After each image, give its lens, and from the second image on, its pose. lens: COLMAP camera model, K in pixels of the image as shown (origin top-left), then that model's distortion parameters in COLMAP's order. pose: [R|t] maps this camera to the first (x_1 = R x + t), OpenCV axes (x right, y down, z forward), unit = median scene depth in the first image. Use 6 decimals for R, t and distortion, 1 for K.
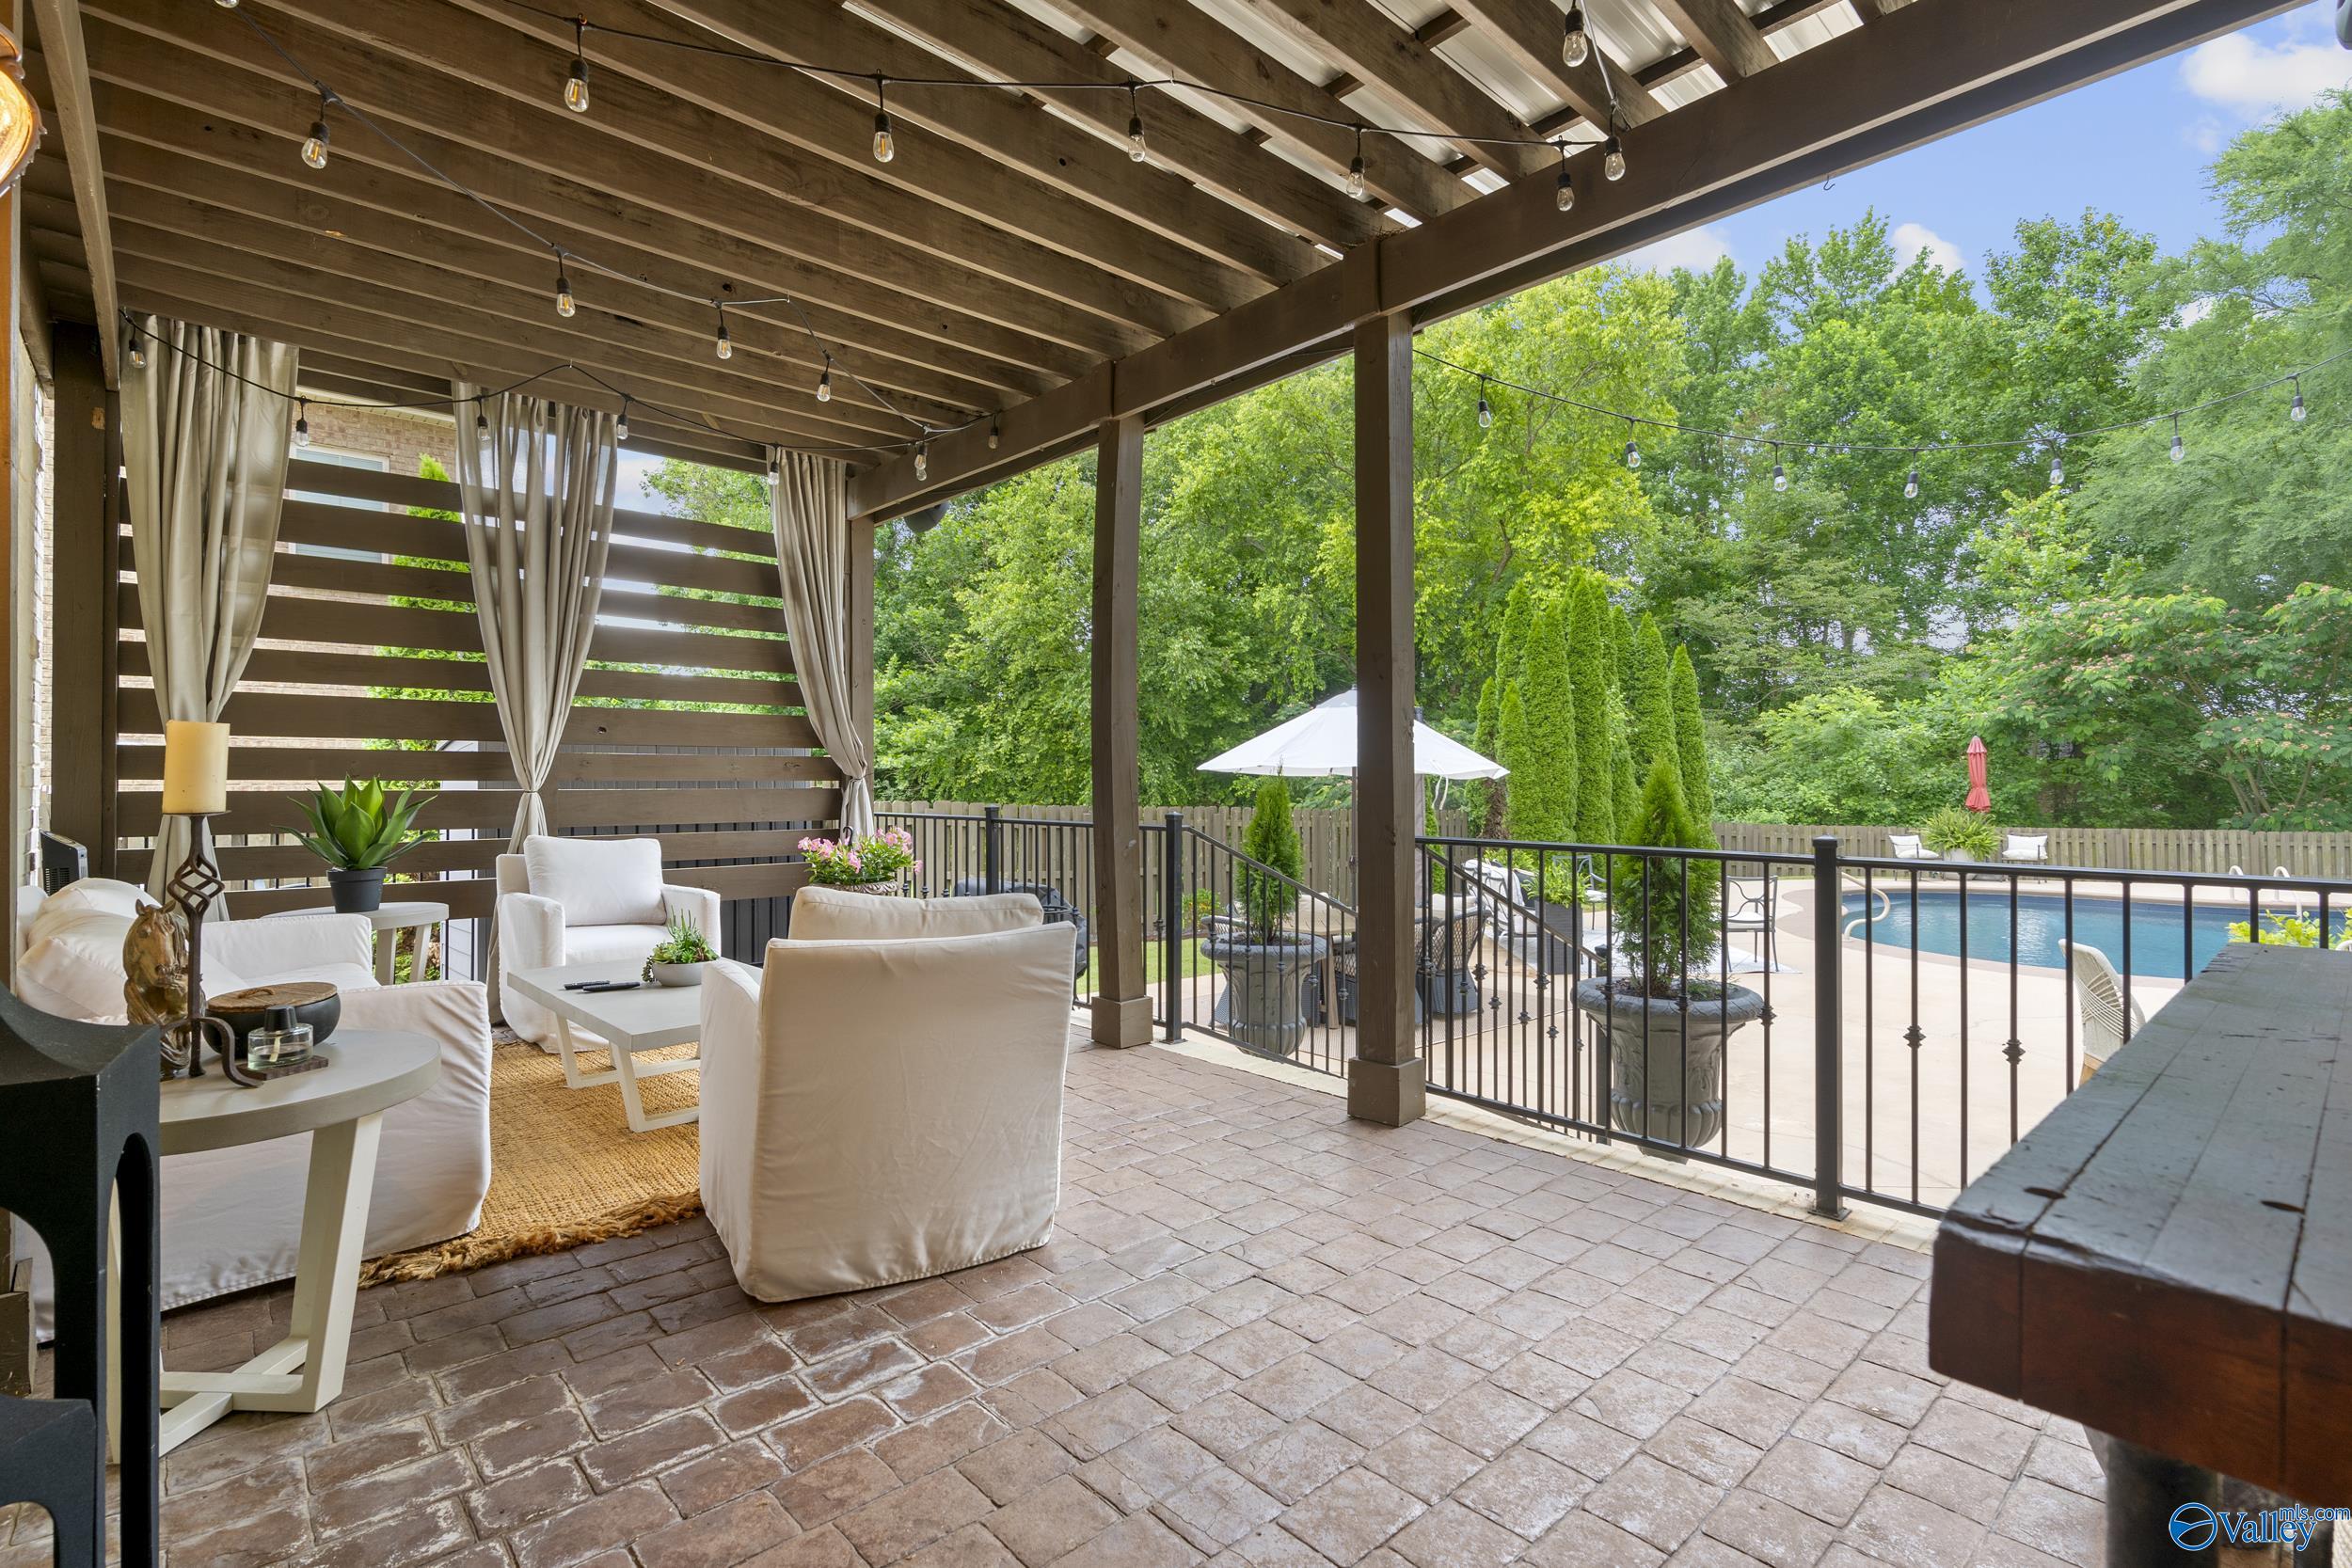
lens RADIAL K [[1097.7, 0, 1177.2], [0, 1097.7, 781.7], [0, 0, 1]] dist [0.000413, 0.000369]
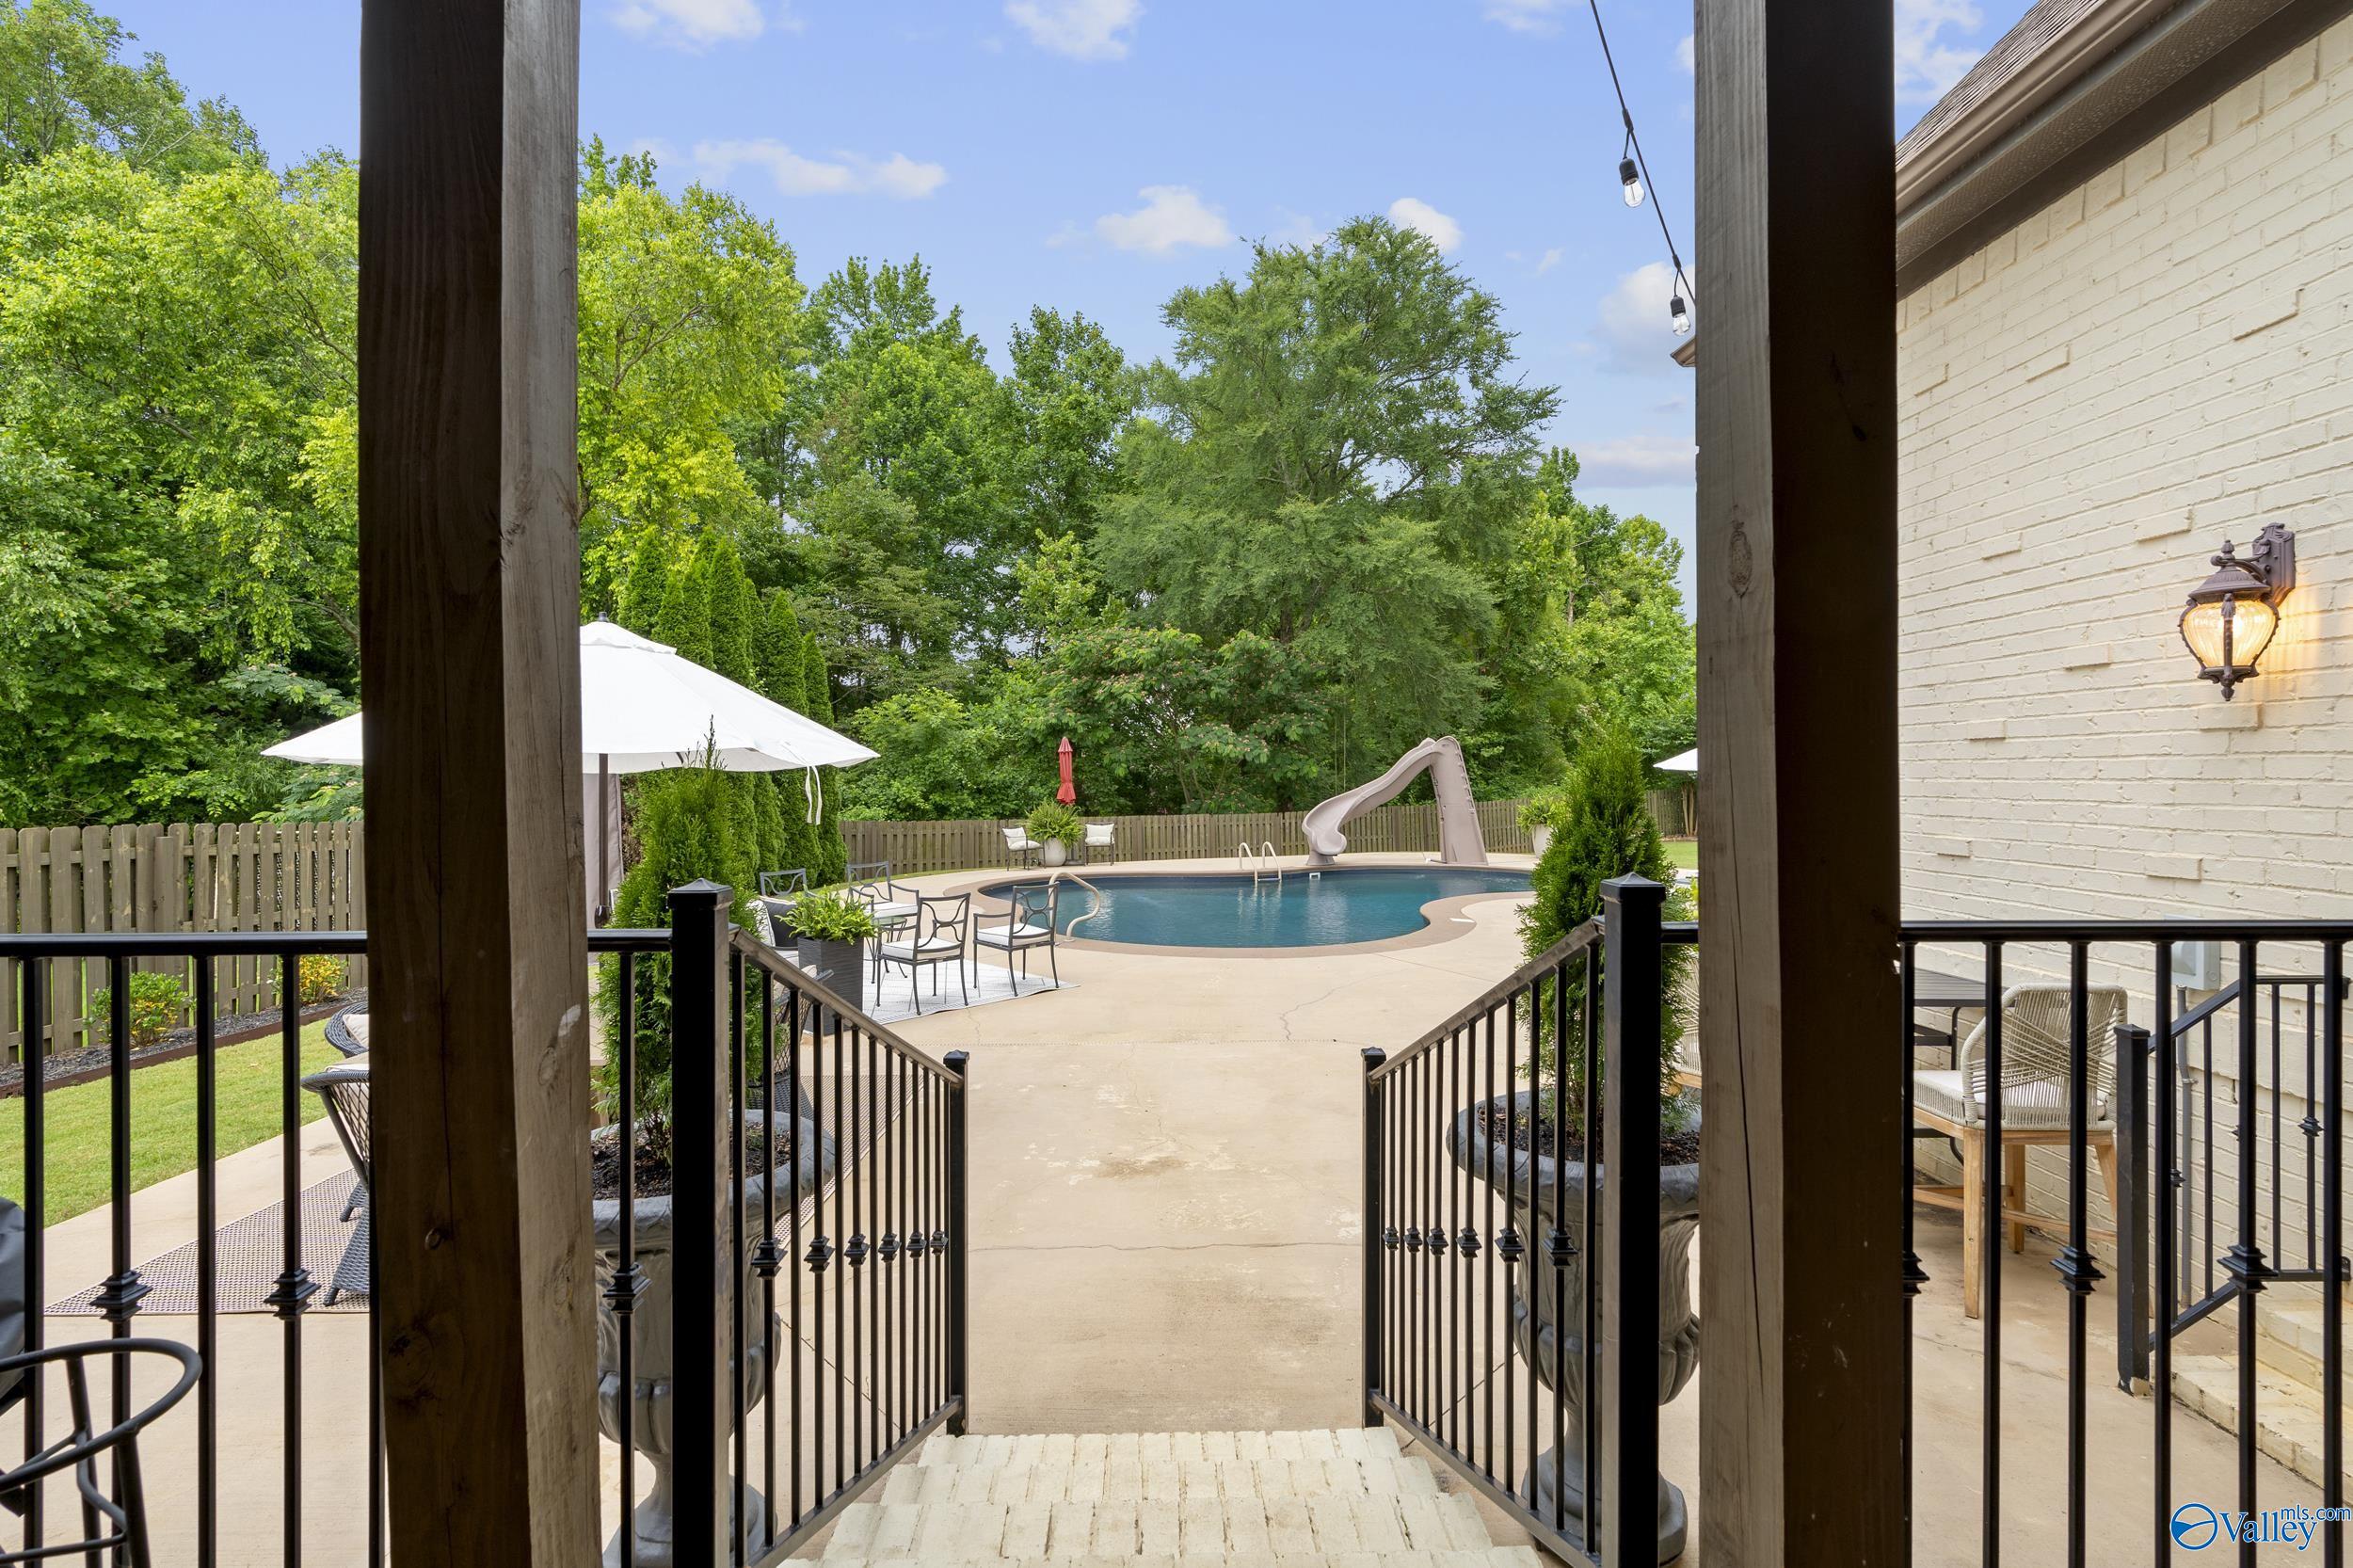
lens RADIAL K [[1098.2, 0, 1172.6], [0, 1098.2, 770.6], [0, 0, 1]] dist [0.000413, 0.000369]
pose [[0.666784, 0.001744, 0.745249, -0.022956], [0.003776, 0.999977, -0.005719, -0.000301], [-0.745242, 0.006628, 0.666762, 0.116518]]
